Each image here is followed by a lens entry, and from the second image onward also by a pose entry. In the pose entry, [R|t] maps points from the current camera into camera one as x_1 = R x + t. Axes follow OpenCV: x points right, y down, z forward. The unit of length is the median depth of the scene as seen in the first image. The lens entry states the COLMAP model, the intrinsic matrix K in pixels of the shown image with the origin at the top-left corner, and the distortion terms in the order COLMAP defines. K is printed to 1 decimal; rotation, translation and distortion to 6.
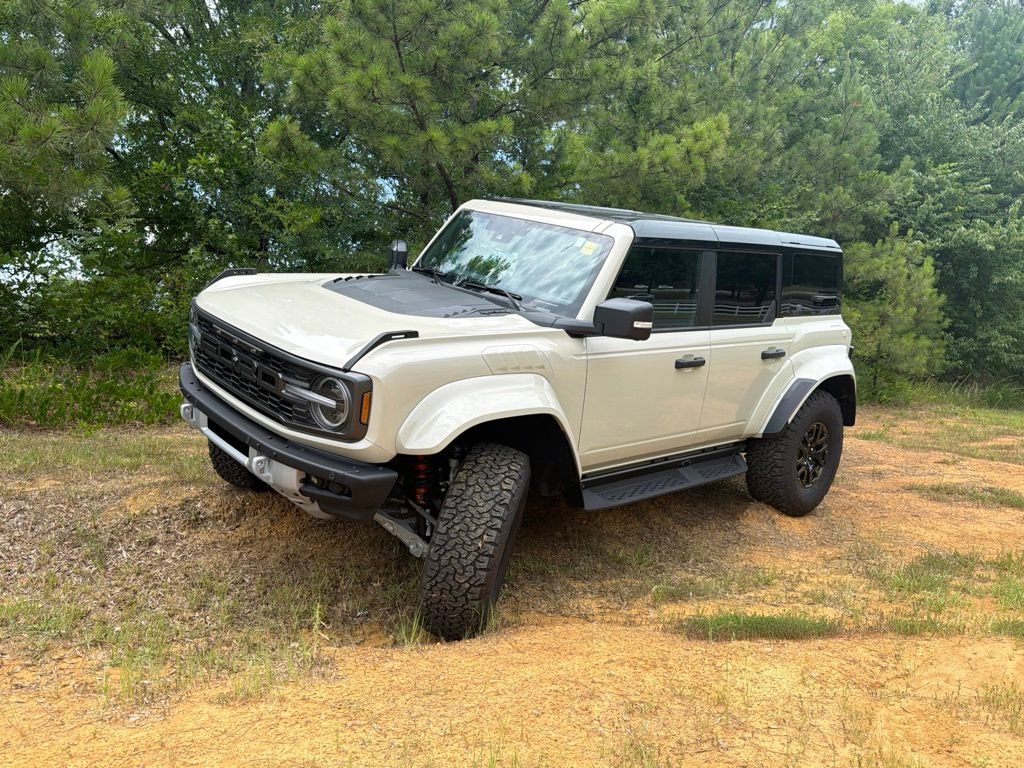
lens RADIAL K [[824.9, 0, 518.9], [0, 824.9, 381.7], [0, 0, 1]] dist [0.066925, -0.012891]
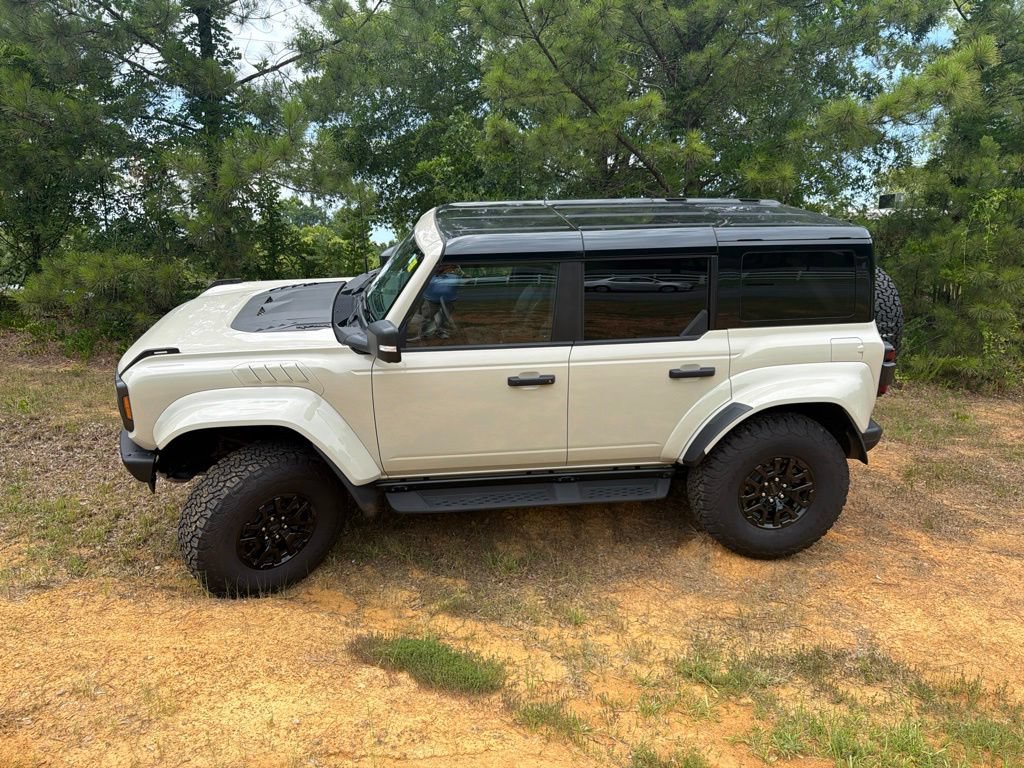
lens RADIAL K [[728.7, 0, 510.6], [0, 728.7, 382.9], [0, 0, 1]] dist [0.064886, -0.004616]
pose [[0.800418, 0.096960, -0.591548, 0.874341], [-0.041312, 0.993408, 0.106930, -0.139110], [0.598016, -0.061151, 0.799148, 0.389662]]
